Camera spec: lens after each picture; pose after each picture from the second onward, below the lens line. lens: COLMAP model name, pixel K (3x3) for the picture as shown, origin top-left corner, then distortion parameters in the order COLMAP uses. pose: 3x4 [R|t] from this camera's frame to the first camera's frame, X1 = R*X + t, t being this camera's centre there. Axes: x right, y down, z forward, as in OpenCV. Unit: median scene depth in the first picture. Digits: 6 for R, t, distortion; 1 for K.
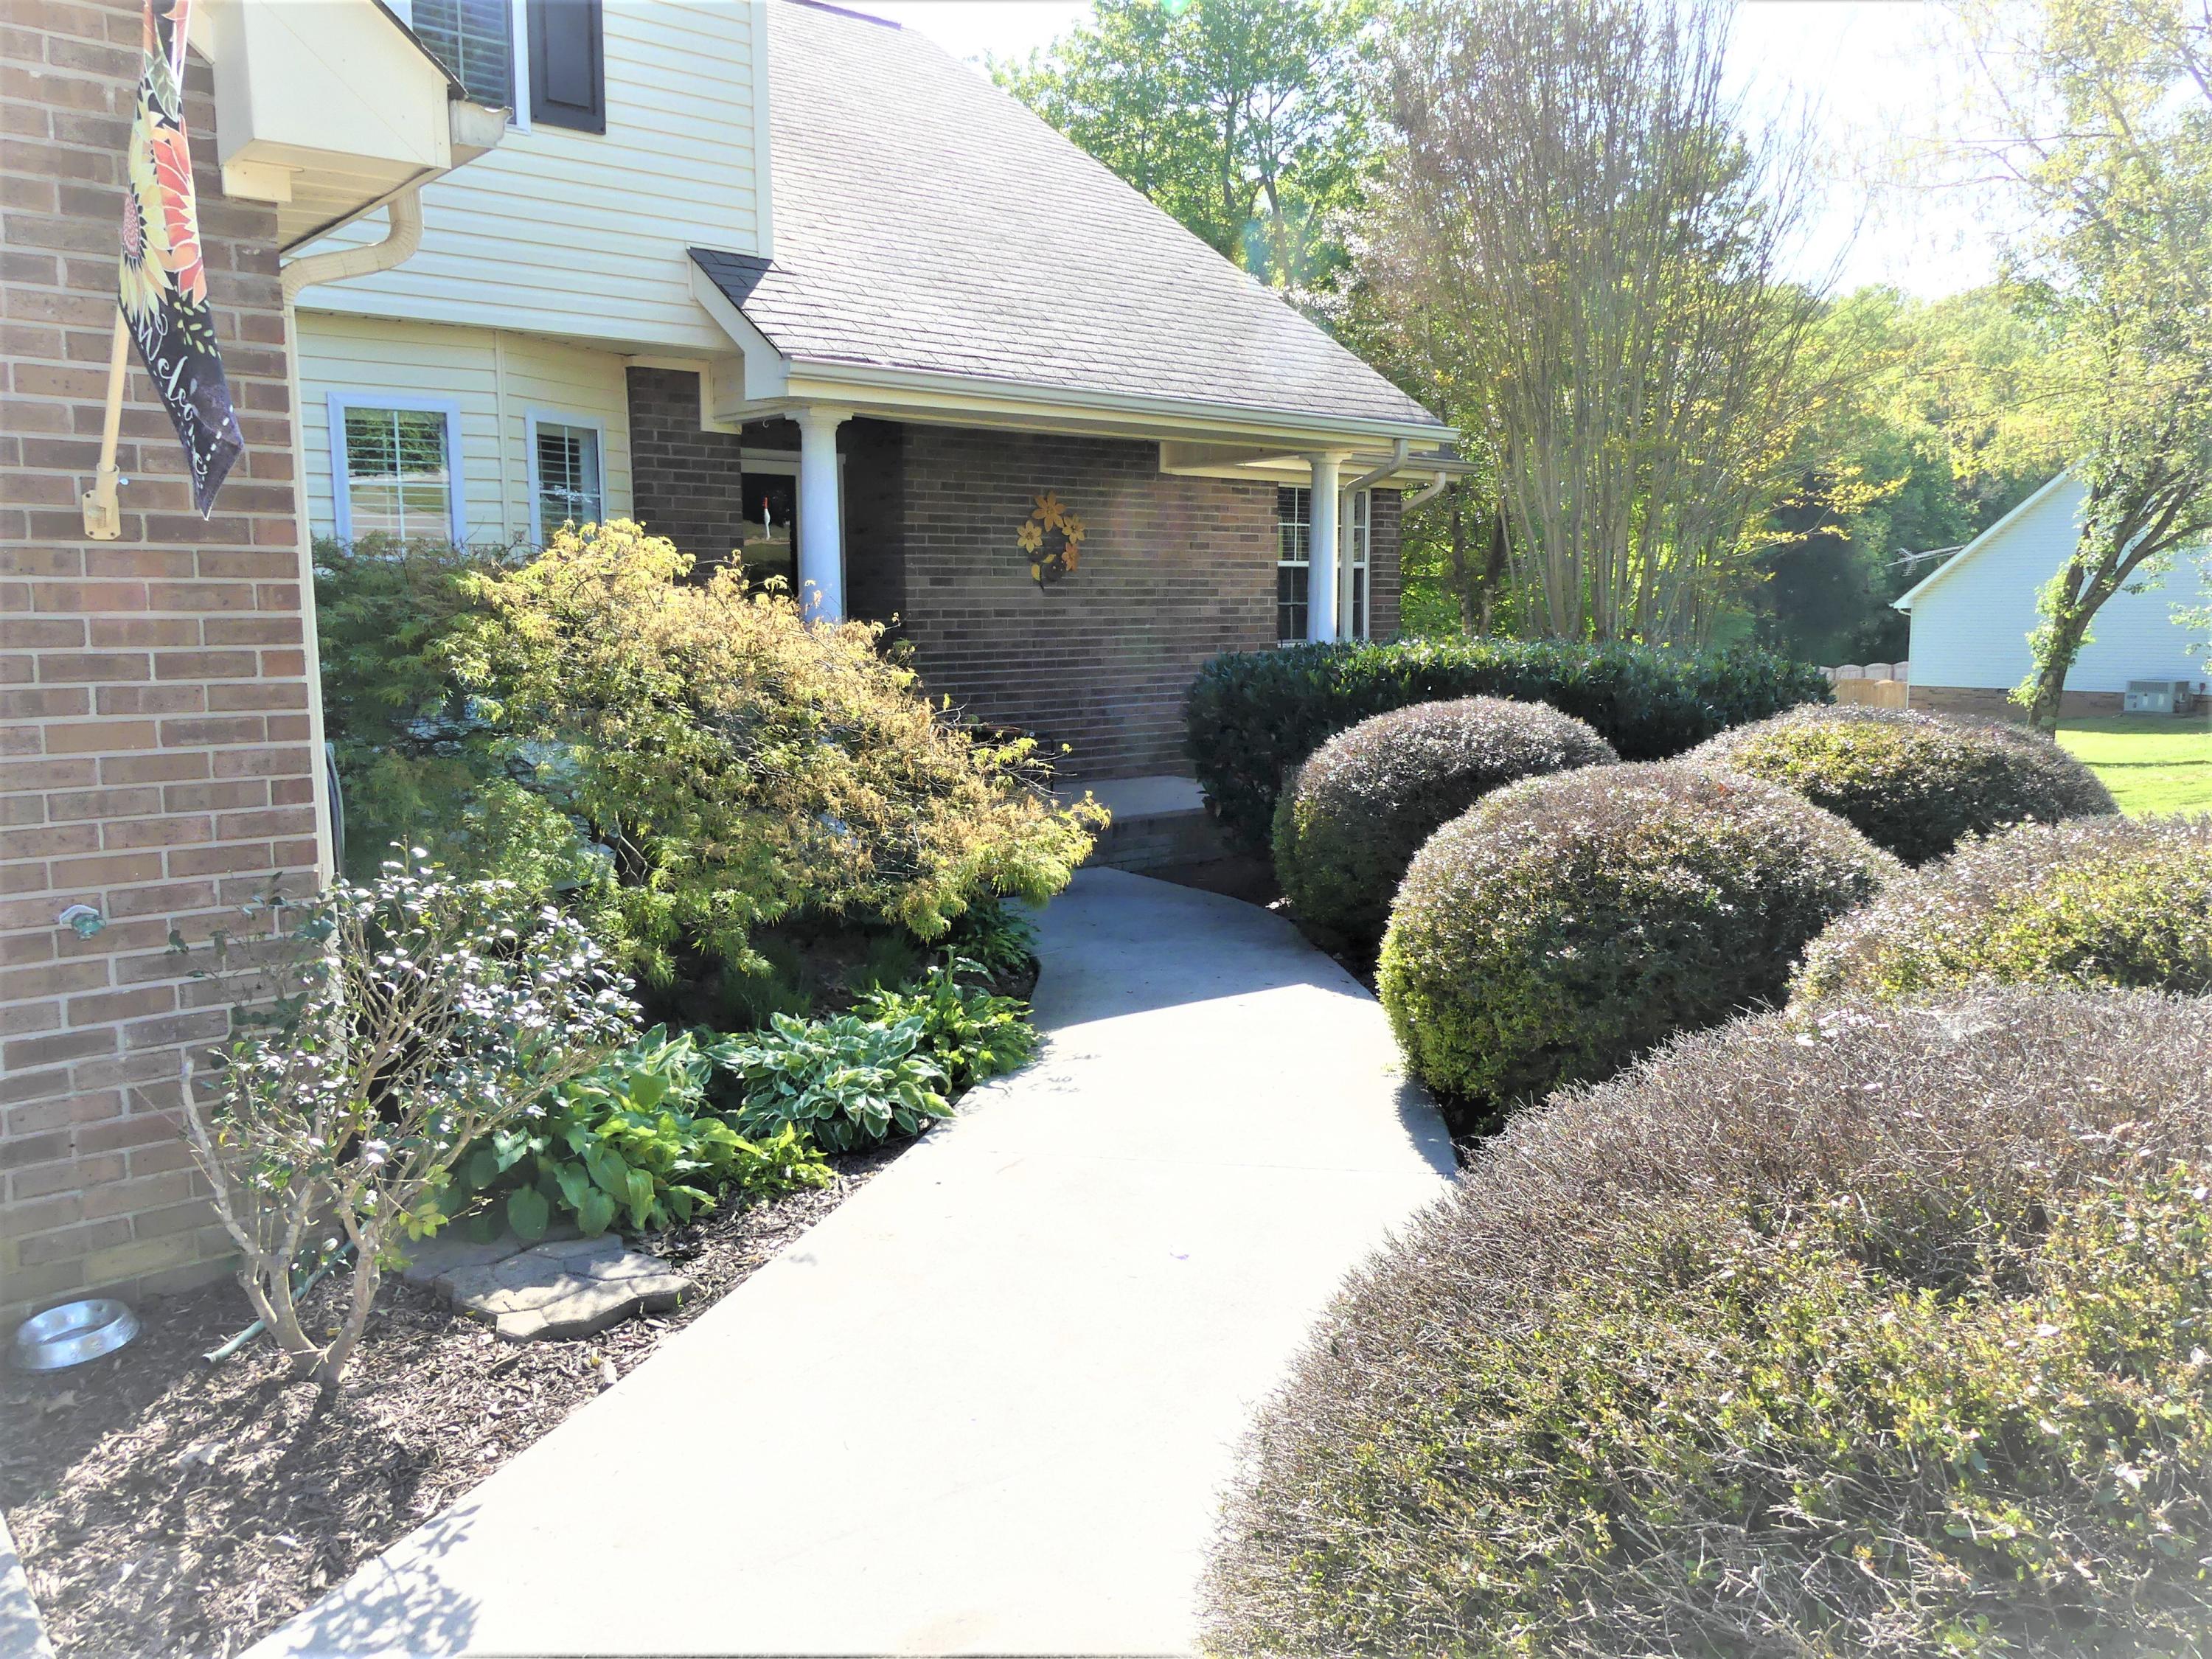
lens RADIAL K [[1681.1, 0, 1106.0], [0, 1681.1, 829.5], [0, 0, 1]] dist [-0.005105, -0.043653]
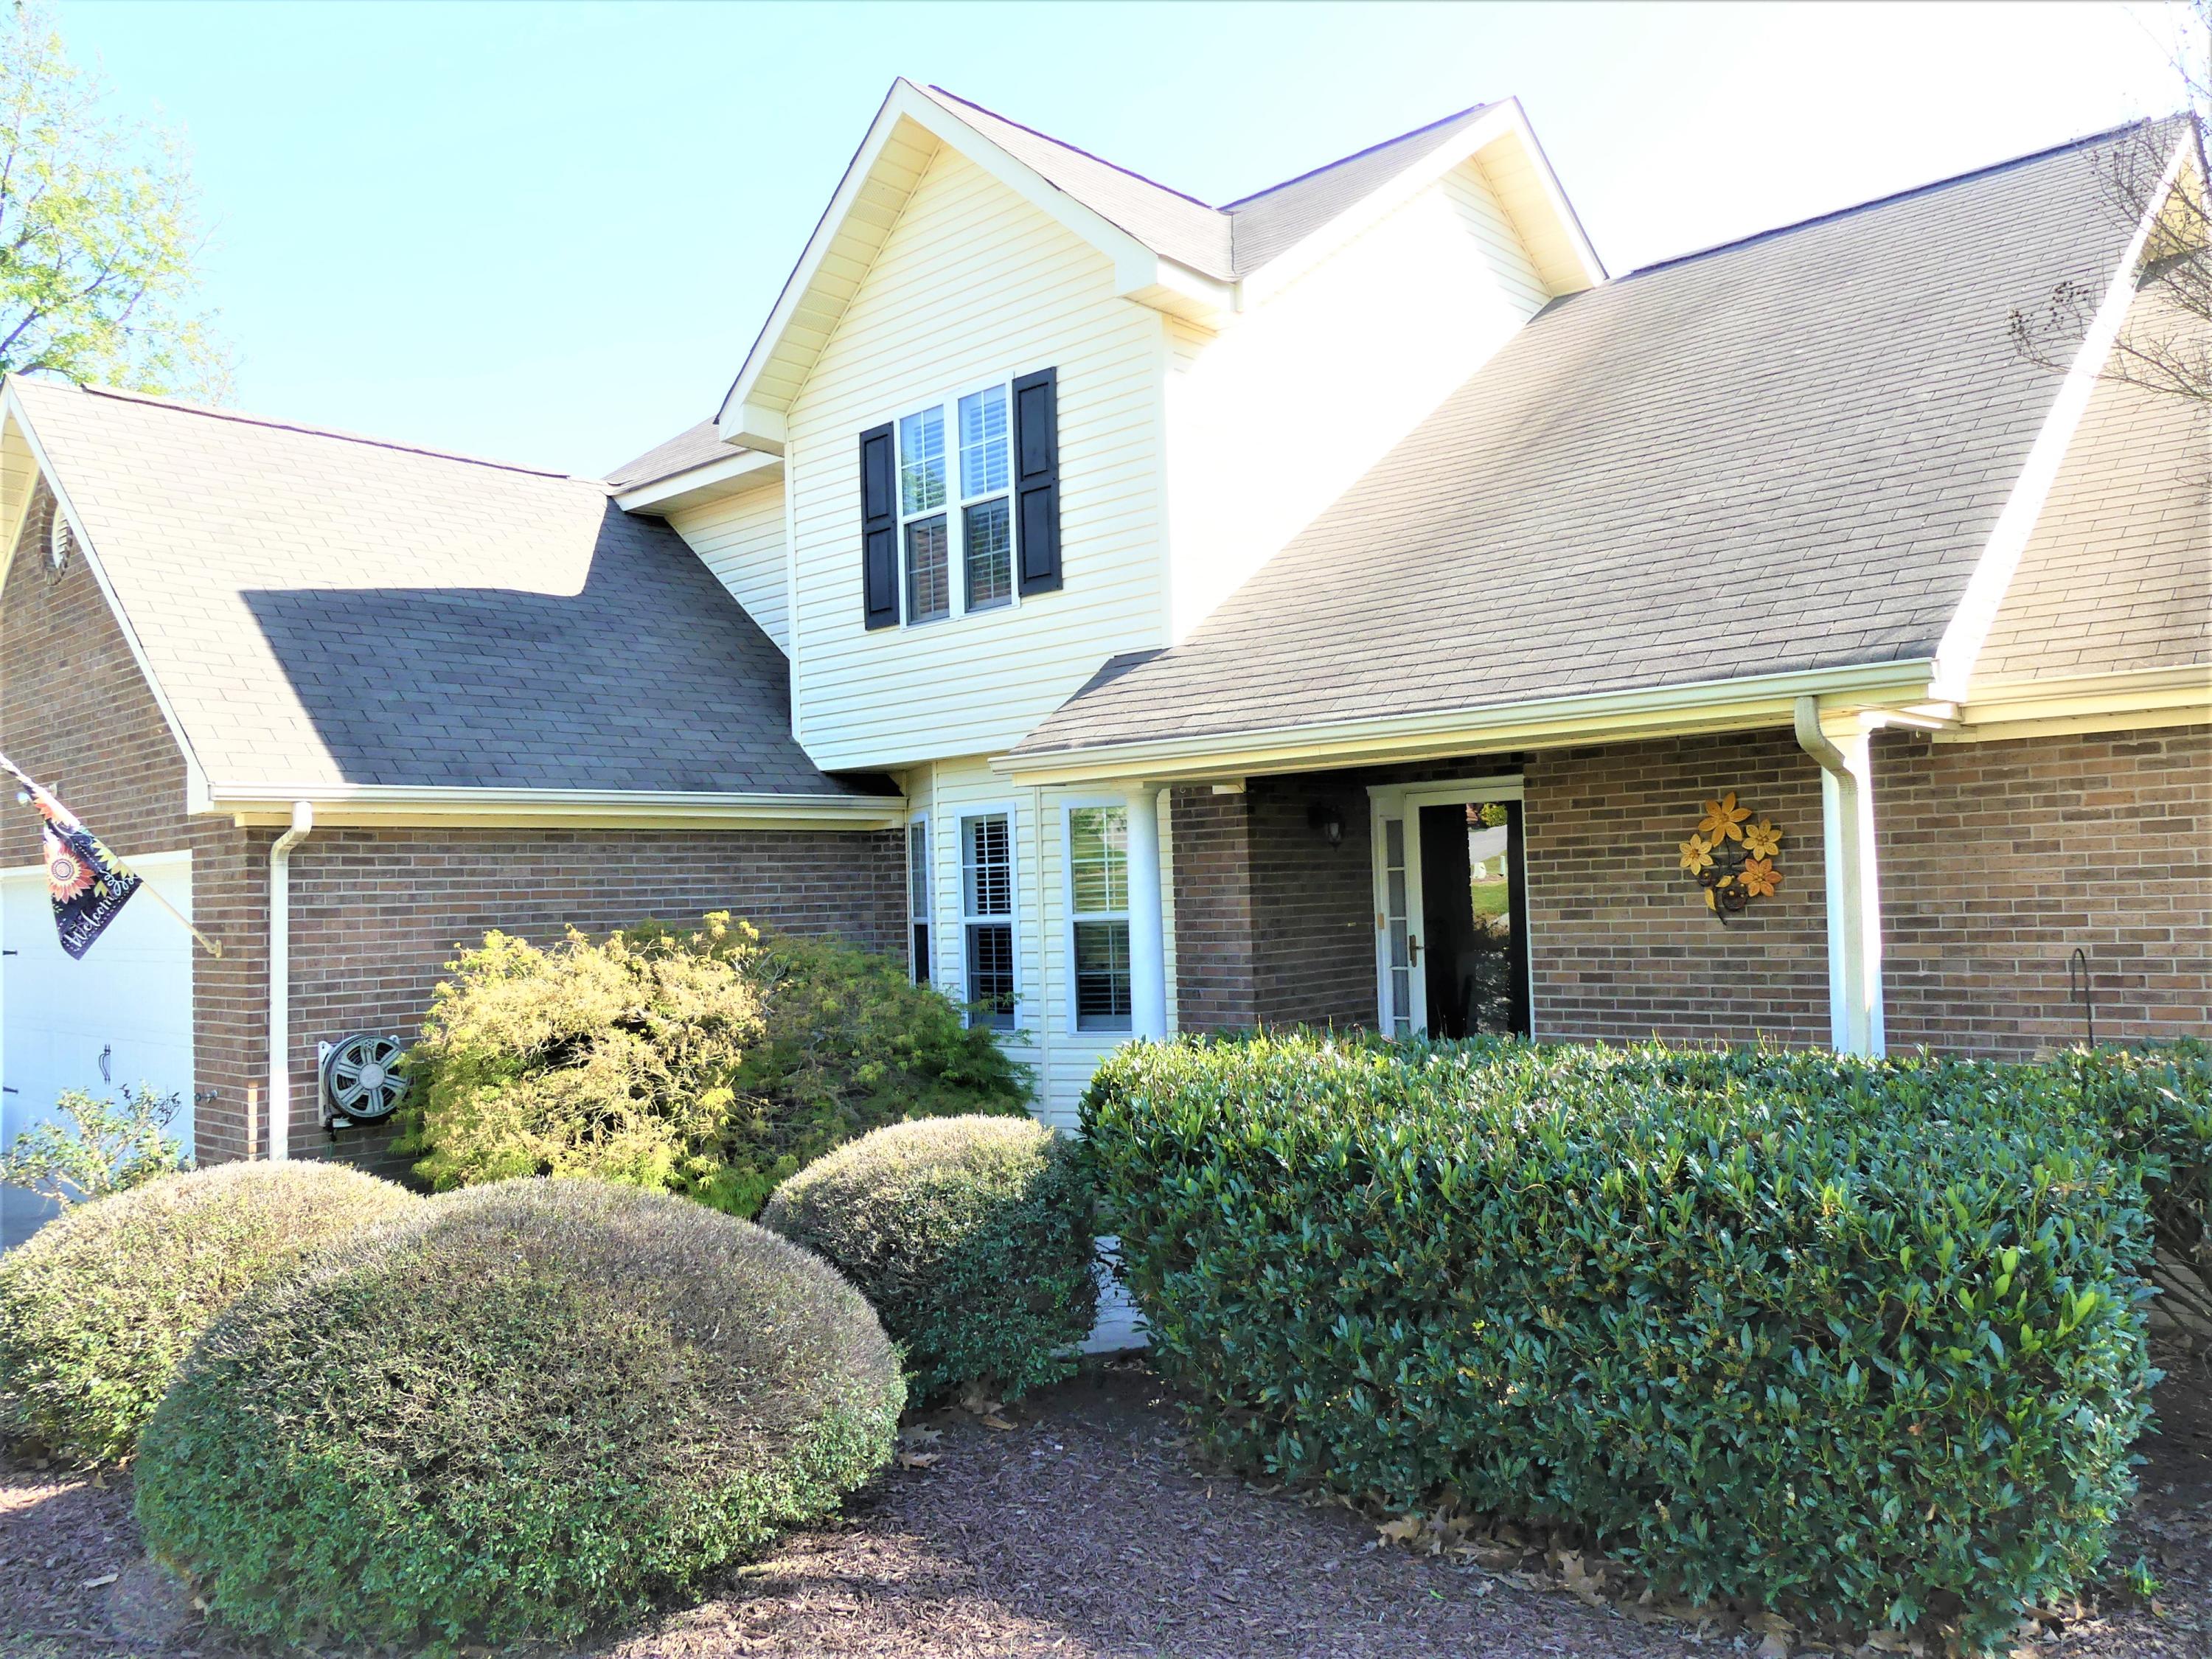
lens RADIAL K [[1681.1, 0, 1106.0], [0, 1681.1, 829.5], [0, 0, 1]] dist [-0.005105, -0.043653]
pose [[0.090398, -0.050173, -0.994641, 0.699688], [-0.114214, 0.991618, -0.060401, -0.107423], [0.989335, 0.119062, 0.083910, 0.662068]]
